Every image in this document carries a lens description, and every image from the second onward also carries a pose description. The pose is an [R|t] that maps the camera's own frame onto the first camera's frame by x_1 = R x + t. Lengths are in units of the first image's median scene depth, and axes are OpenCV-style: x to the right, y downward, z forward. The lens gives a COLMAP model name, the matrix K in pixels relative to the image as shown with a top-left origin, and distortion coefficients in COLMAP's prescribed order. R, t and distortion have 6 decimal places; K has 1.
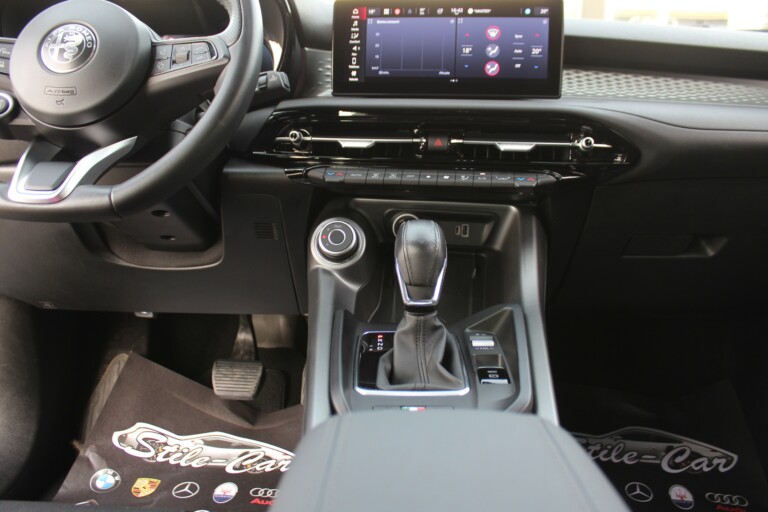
lens RADIAL K [[631.6, 0, 378.4], [0, 631.6, 253.6], [0, 0, 1]] dist [-0.158430, 0.135686]
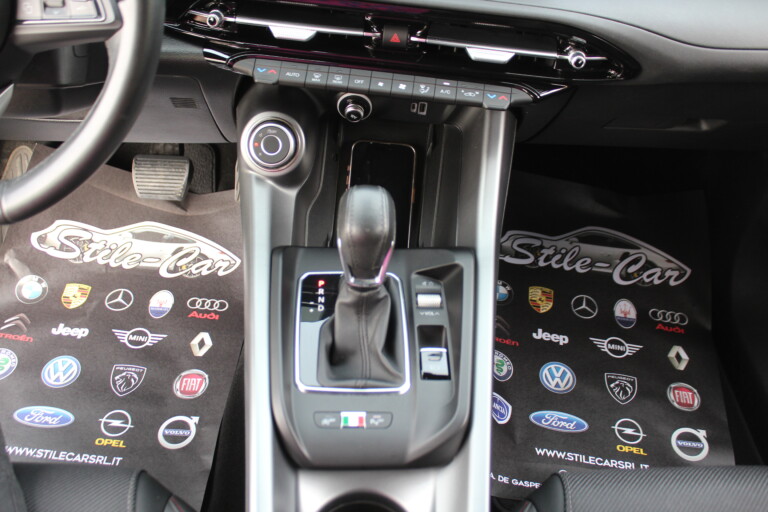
lens RADIAL K [[711.1, 0, 366.1], [0, 711.1, 255.9], [0, 0, 1]] dist [-0.078509, 0.020431]
pose [[0.998138, 0.009482, 0.060258, 0.003433], [-0.036697, 0.882438, 0.468996, -0.194002], [-0.048727, -0.470334, 0.881142, 0.041080]]
